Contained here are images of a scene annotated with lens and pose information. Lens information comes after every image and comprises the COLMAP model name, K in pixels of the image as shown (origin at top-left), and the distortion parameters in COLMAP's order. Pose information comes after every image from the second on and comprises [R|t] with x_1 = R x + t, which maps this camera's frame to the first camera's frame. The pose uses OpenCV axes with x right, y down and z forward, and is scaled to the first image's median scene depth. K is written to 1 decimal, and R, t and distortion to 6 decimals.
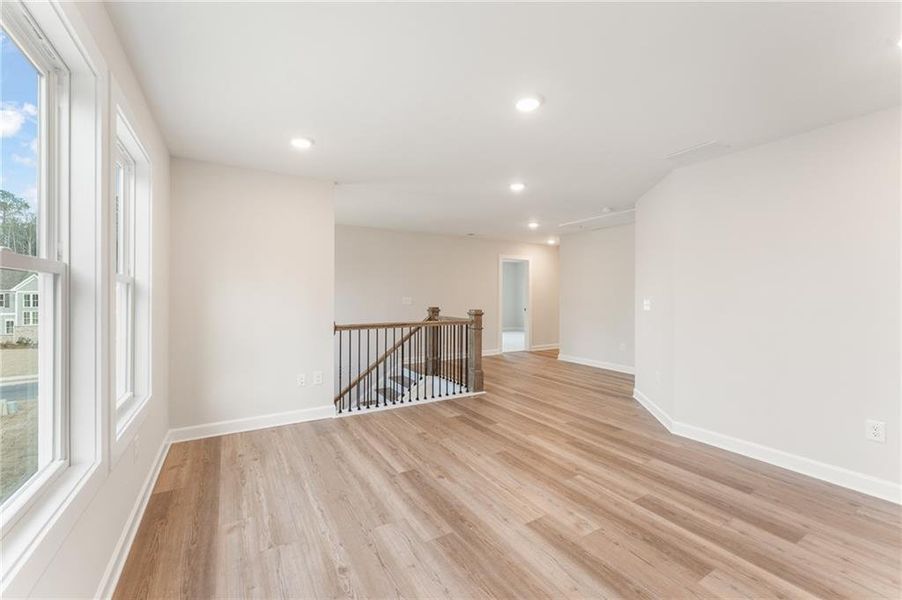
lens RADIAL K [[361.0, 0, 451.7], [0, 361.0, 296.0], [0, 0, 1]] dist [-0.000558, -0.000082]
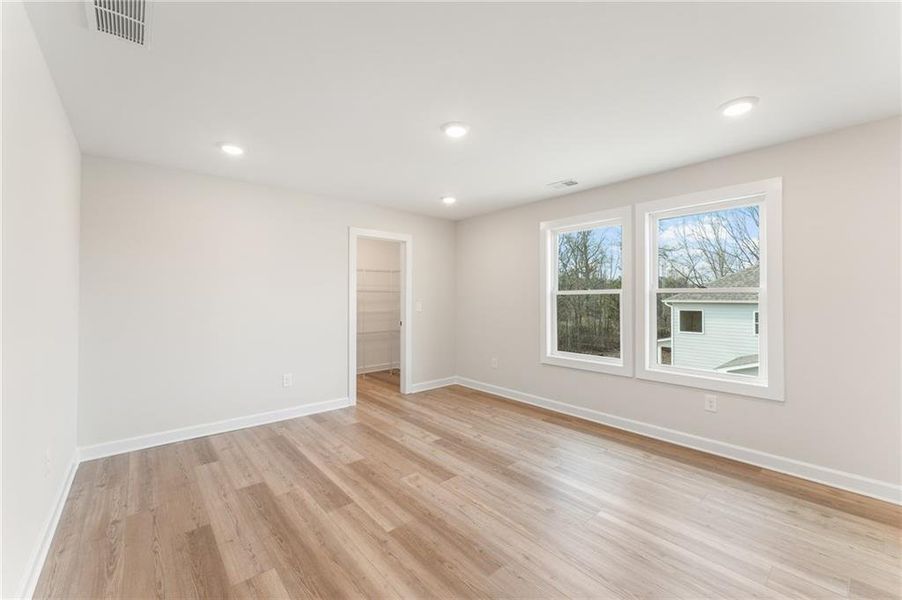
lens RADIAL K [[361.0, 0, 449.8], [0, 361.0, 298.0], [0, 0, 1]] dist [-0.000558, -0.000082]
pose [[-0.986190, -0.003667, -0.165576, 0.393686], [-0.003679, 0.999993, -0.000233, -0.012114], [0.165576, 0.000379, -0.986197, 2.008302]]
